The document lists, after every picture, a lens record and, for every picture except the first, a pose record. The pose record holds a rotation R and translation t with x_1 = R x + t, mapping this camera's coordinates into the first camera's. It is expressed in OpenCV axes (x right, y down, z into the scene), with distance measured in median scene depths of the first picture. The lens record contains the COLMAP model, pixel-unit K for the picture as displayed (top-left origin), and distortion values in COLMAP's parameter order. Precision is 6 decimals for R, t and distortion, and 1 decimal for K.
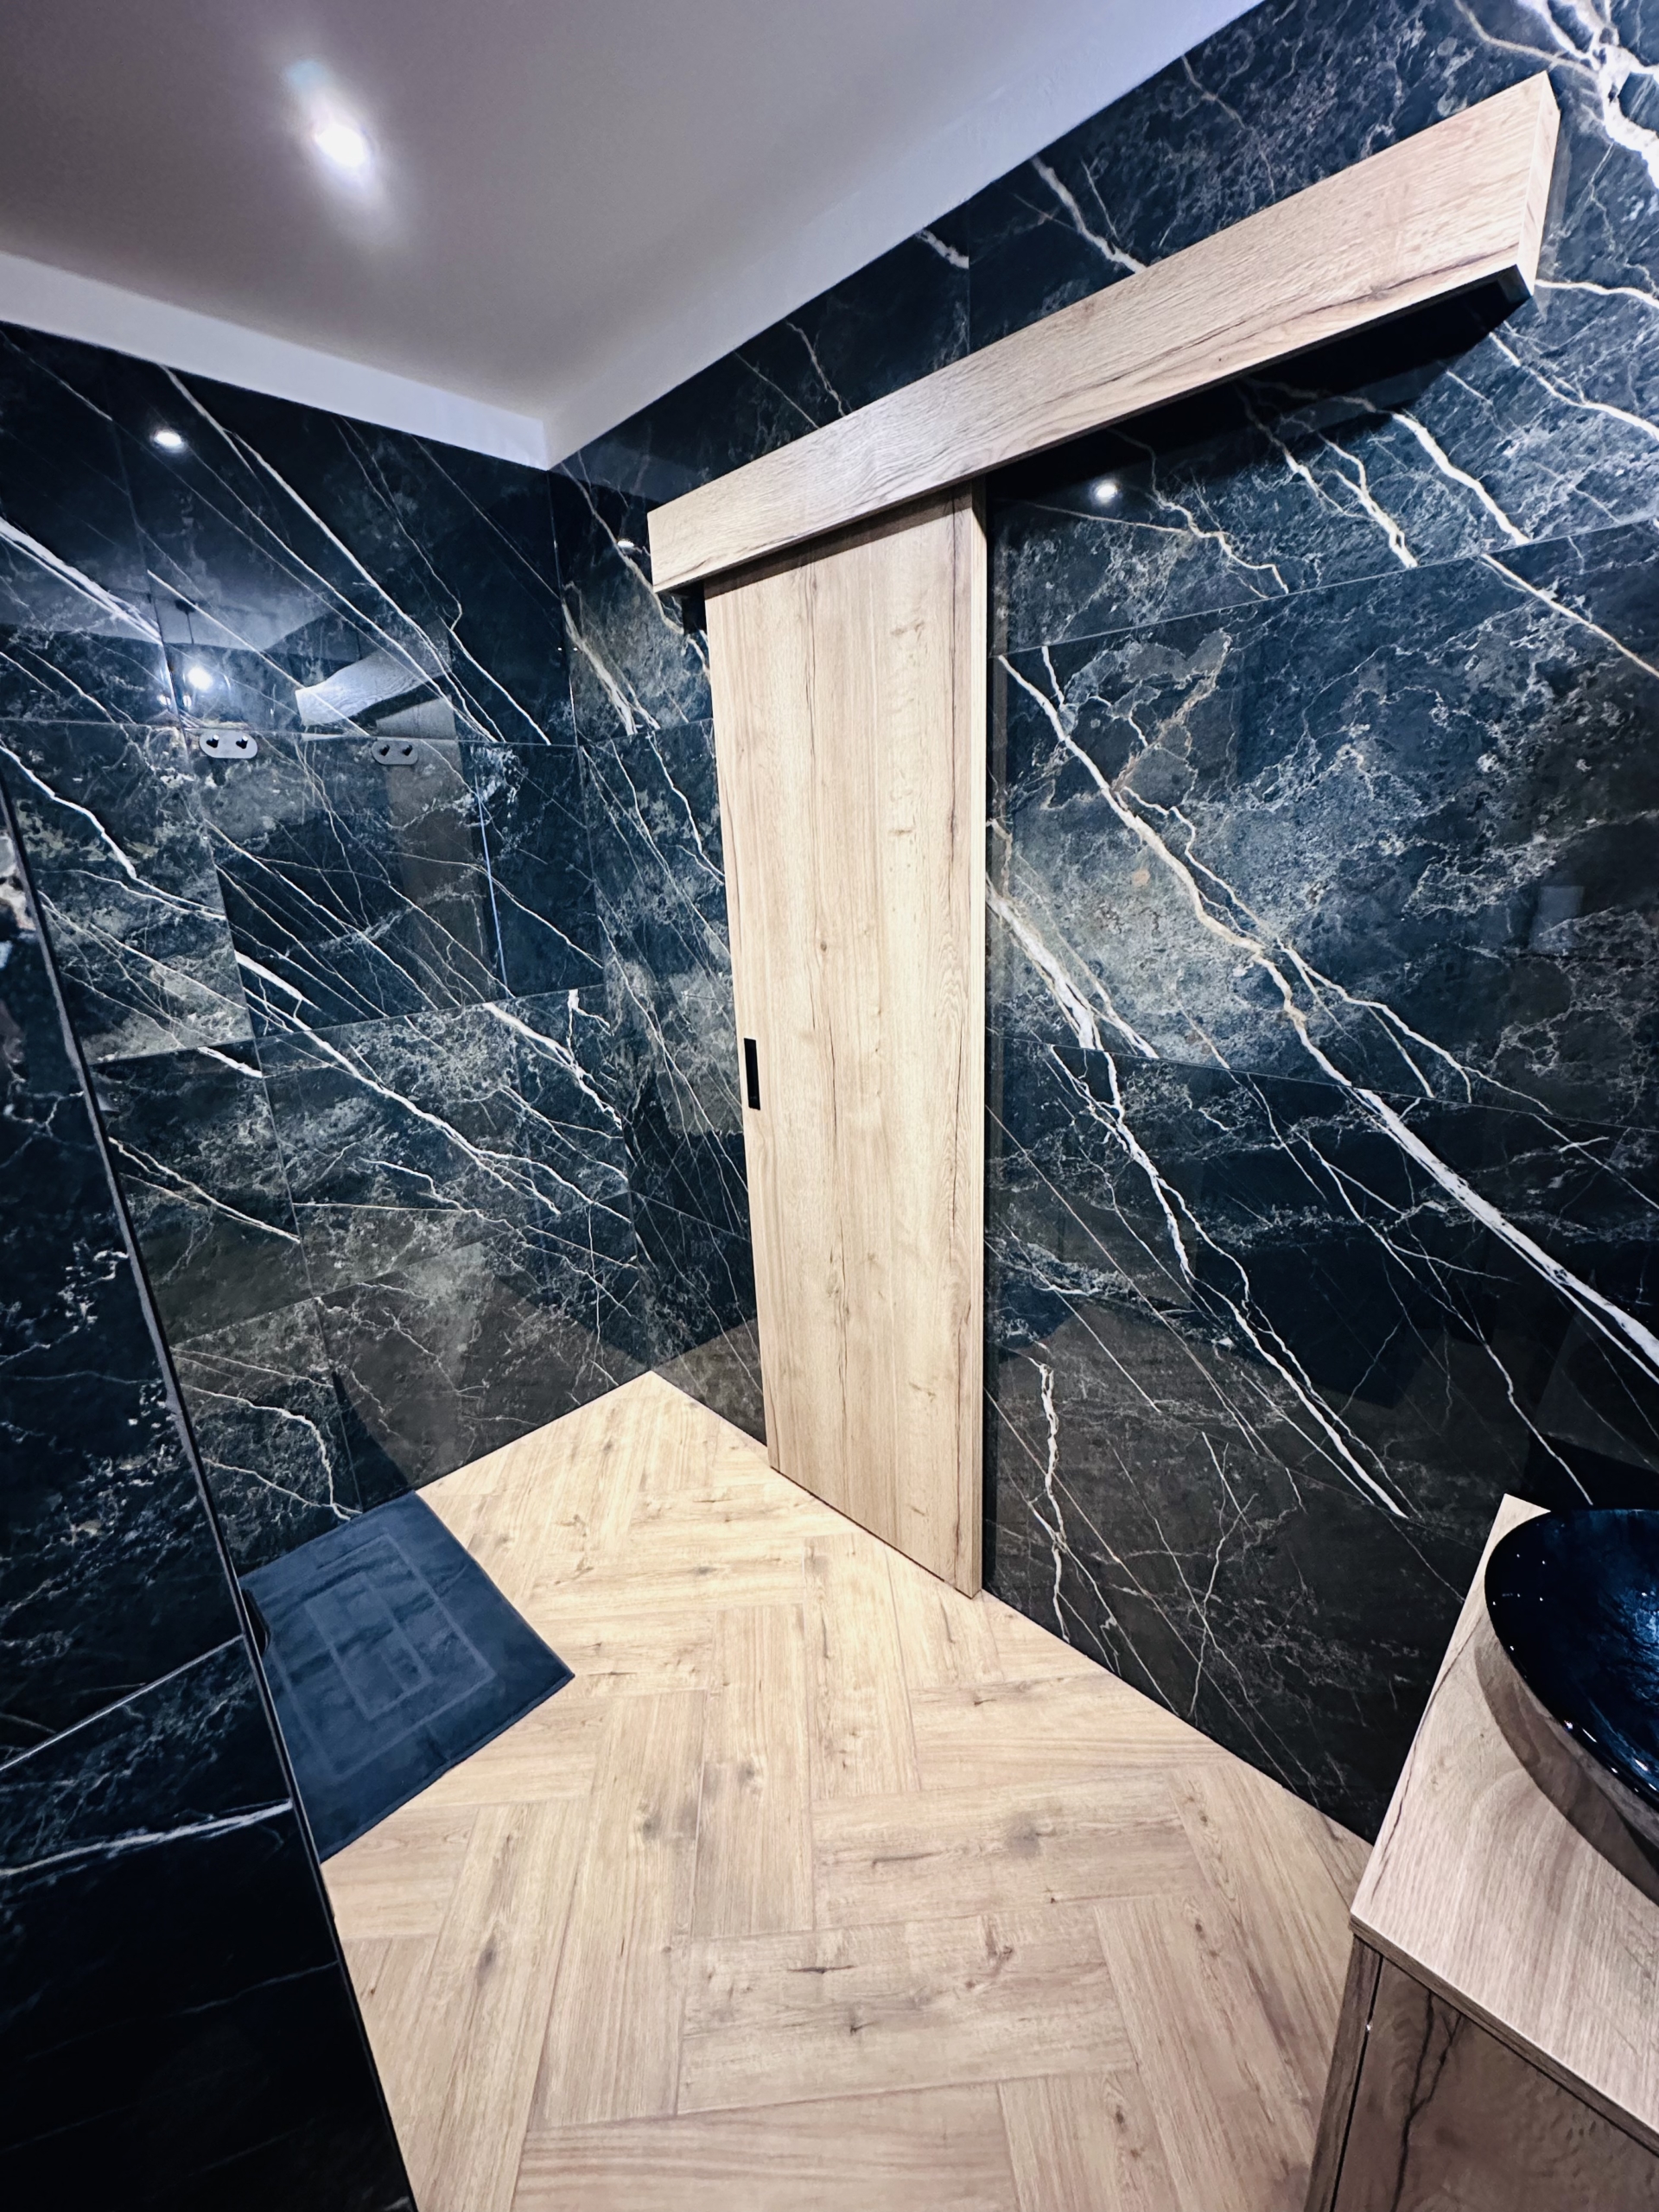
lens RADIAL K [[885.4, 0, 832.7], [0, 885.4, 1105.1], [0, 0, 1]] dist [-0.003303, -0.000089]
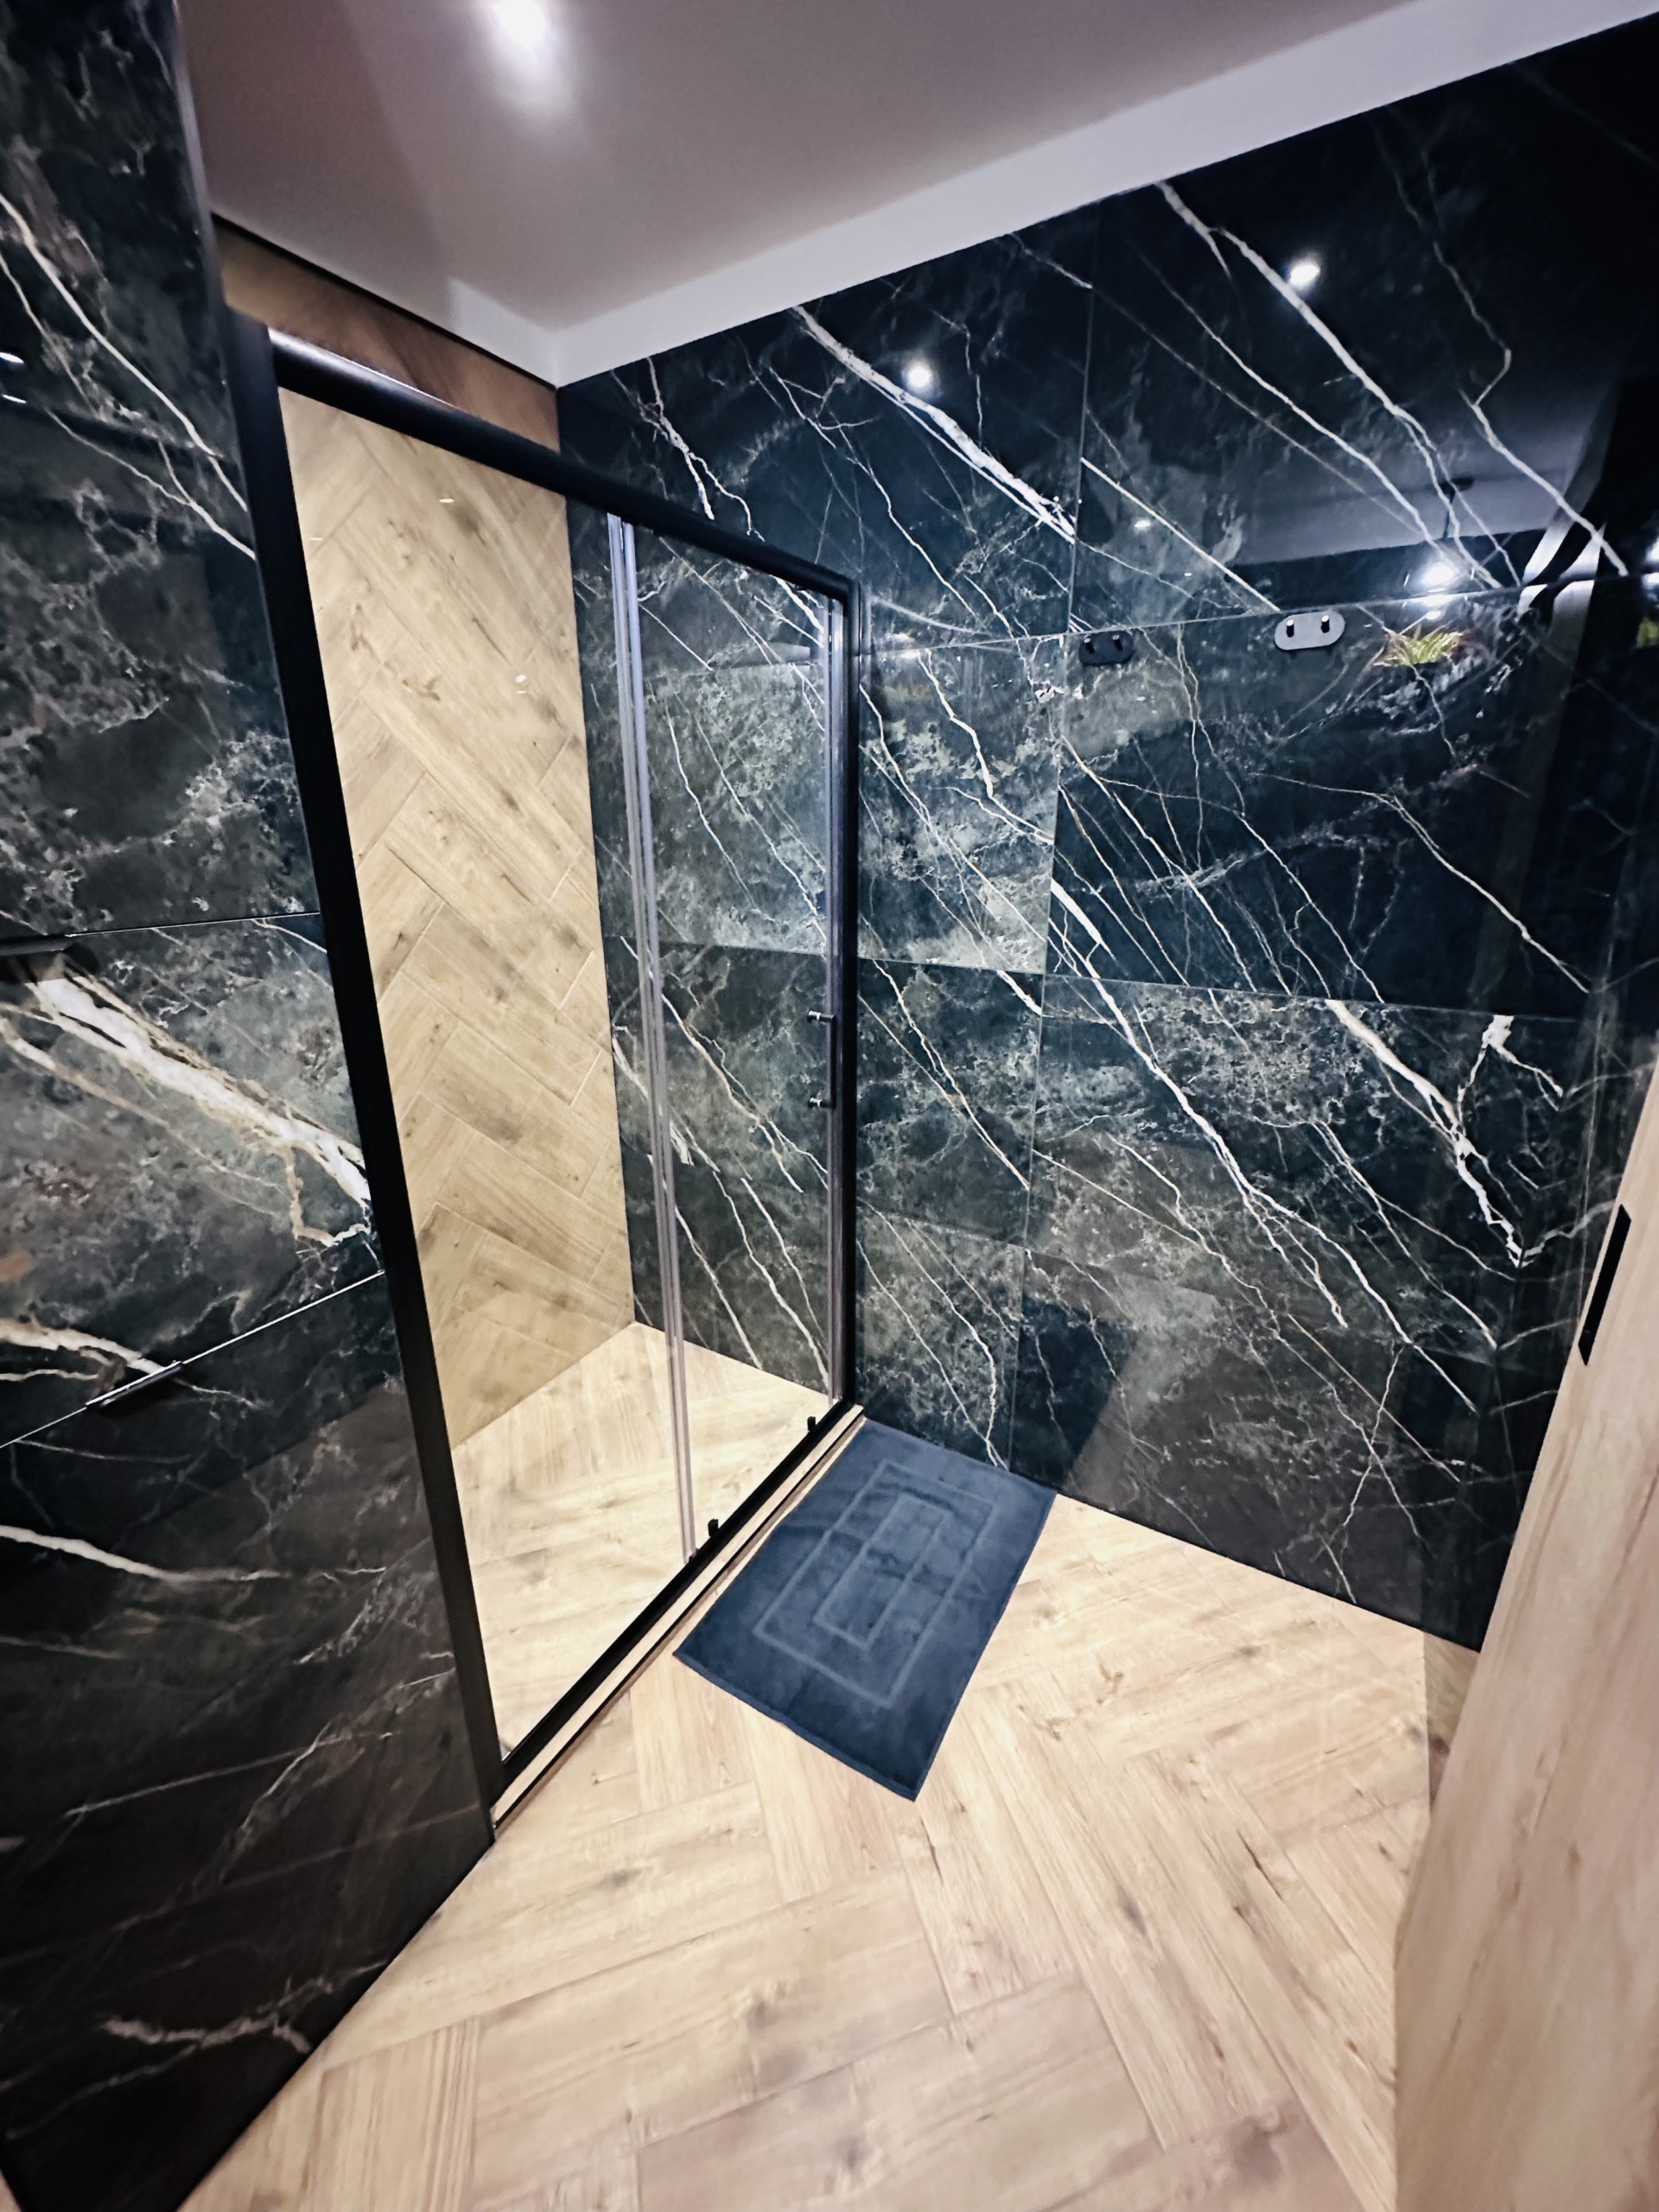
lens RADIAL K [[885.4, 0, 828.5], [0, 885.4, 1105.4], [0, 0, 1]] dist [-0.003303, -0.000089]
pose [[0.235699, 0.340237, -0.910321, 0.189705], [-0.281315, 0.920495, 0.271202, -0.128603], [0.930219, 0.192165, 0.312674, 0.483768]]
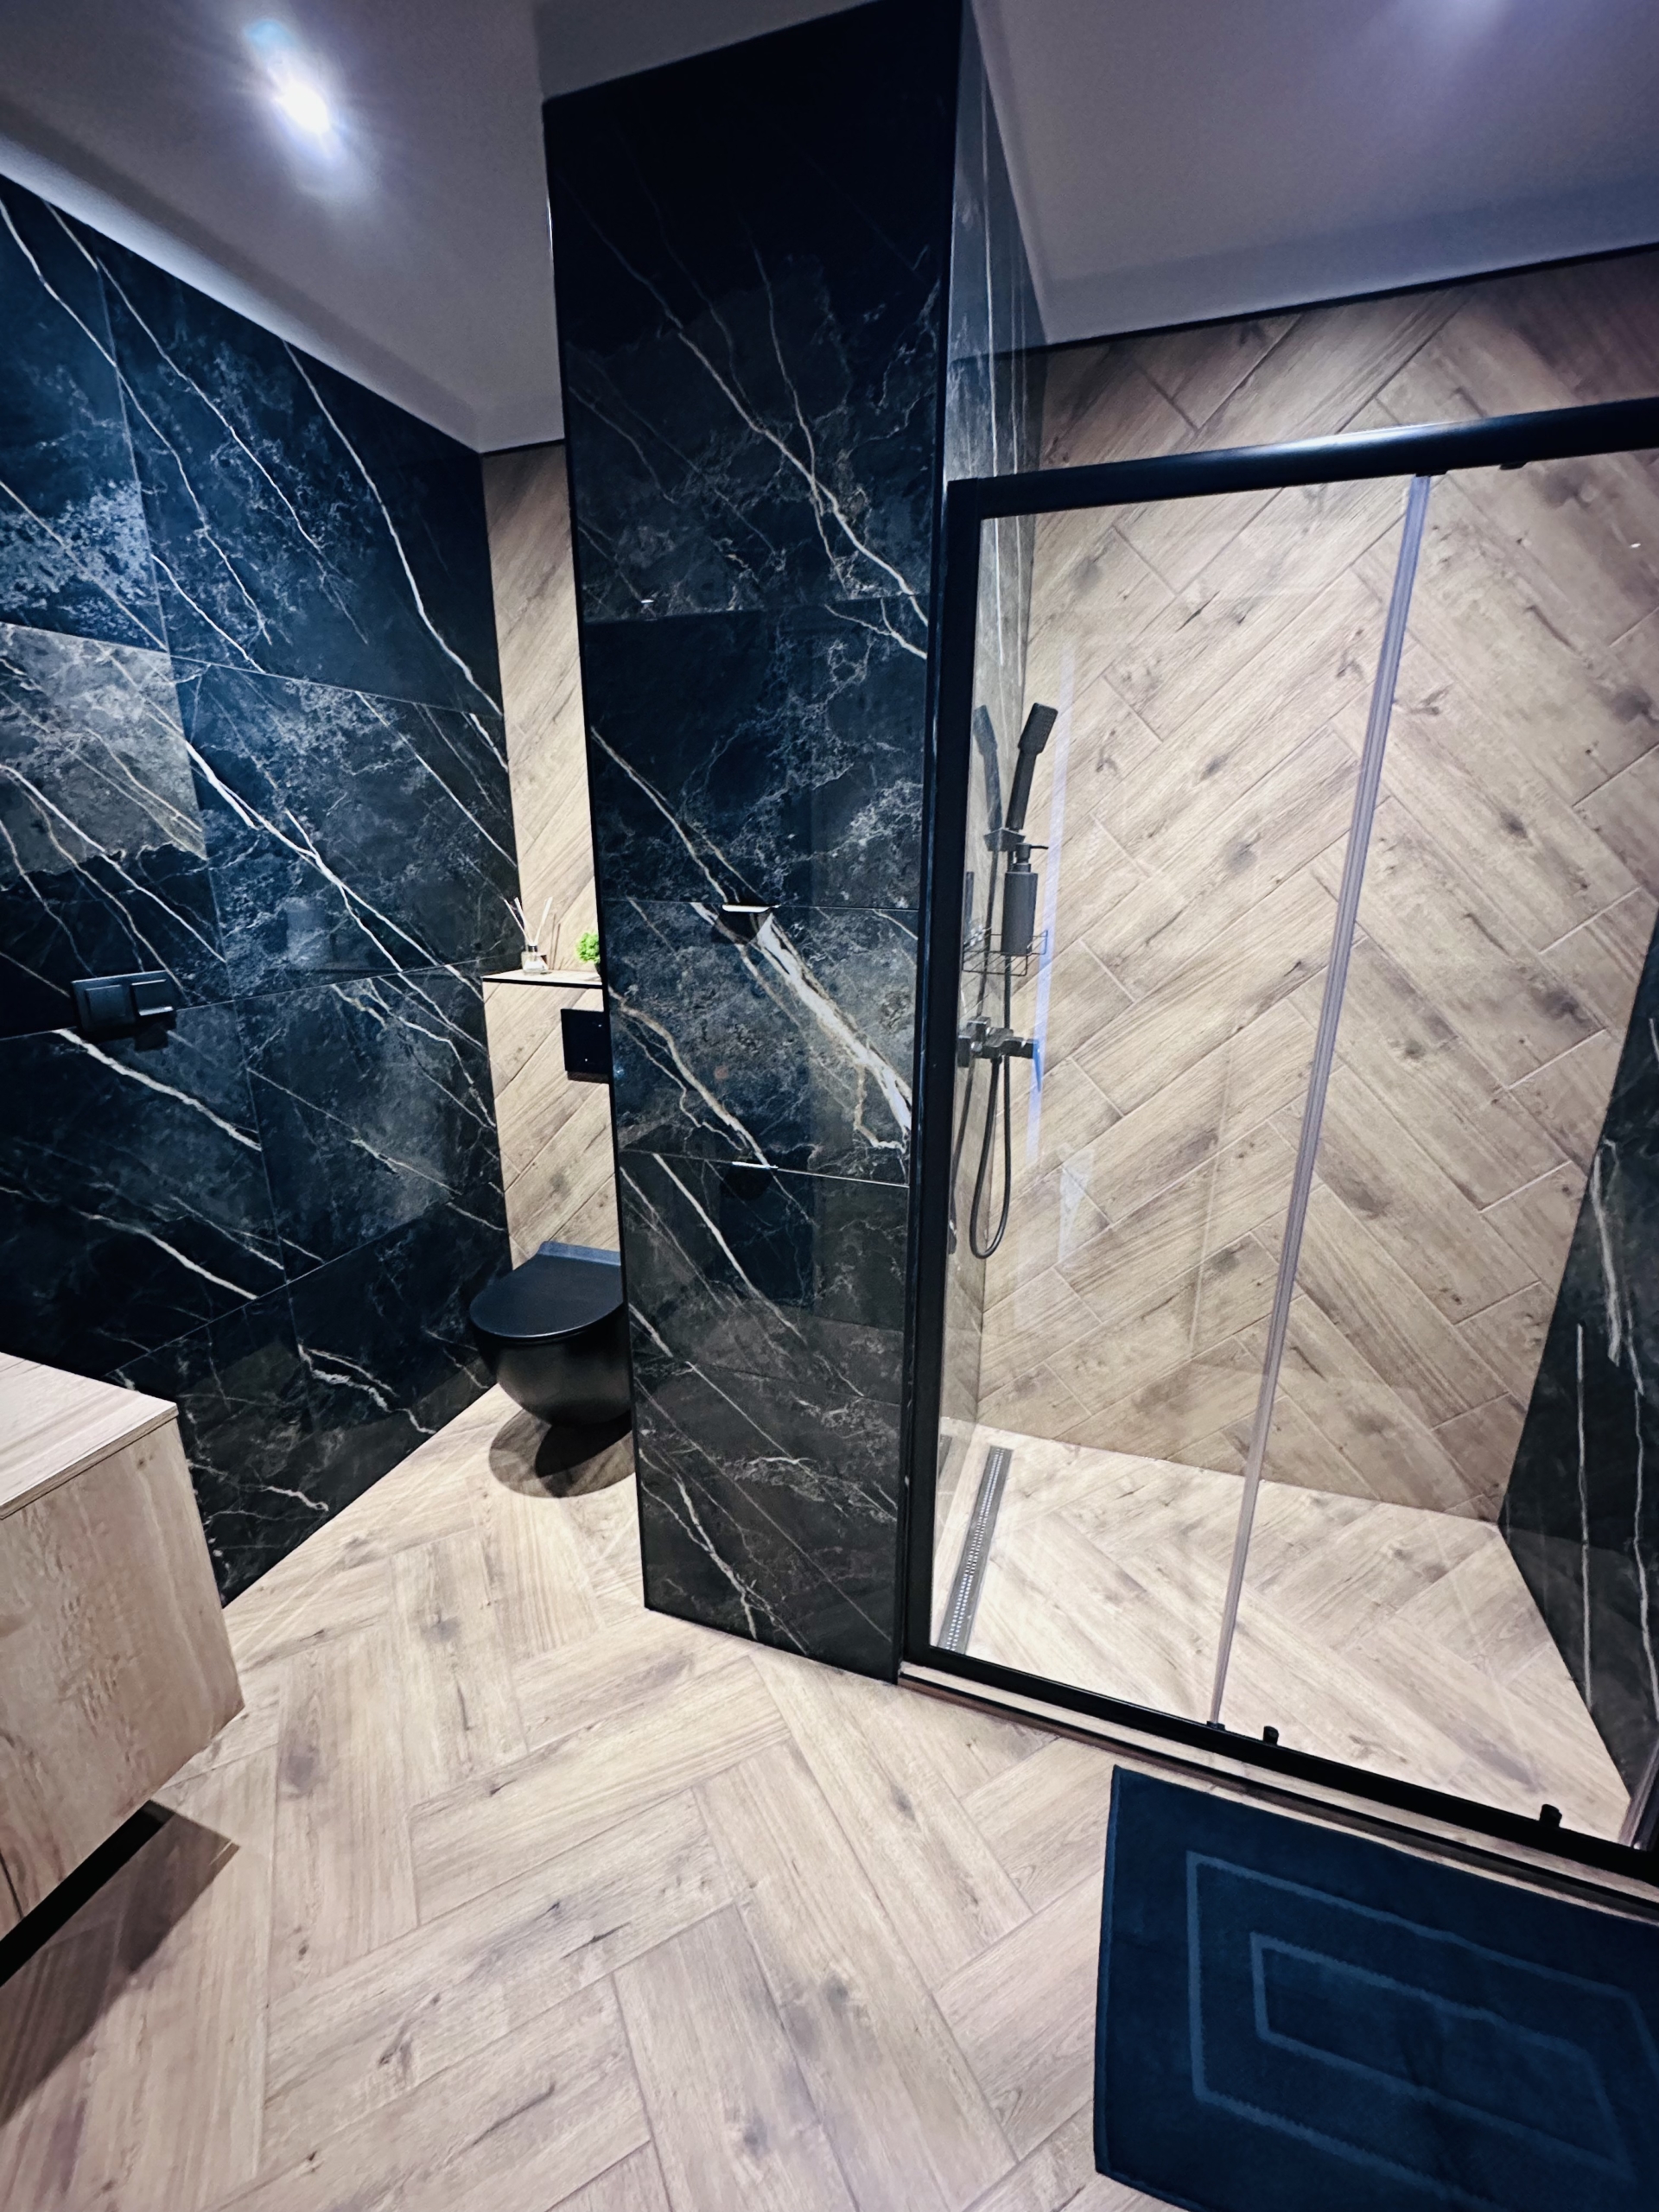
lens RADIAL K [[885.4, 0, 827.1], [0, 885.4, 1105.3], [0, 0, 1]] dist [-0.003303, -0.000089]
pose [[-0.901330, 0.156293, -0.403950, 0.004174], [-0.093913, 0.839921, 0.534522, -0.235080], [0.422828, 0.519717, -0.742368, 0.874988]]
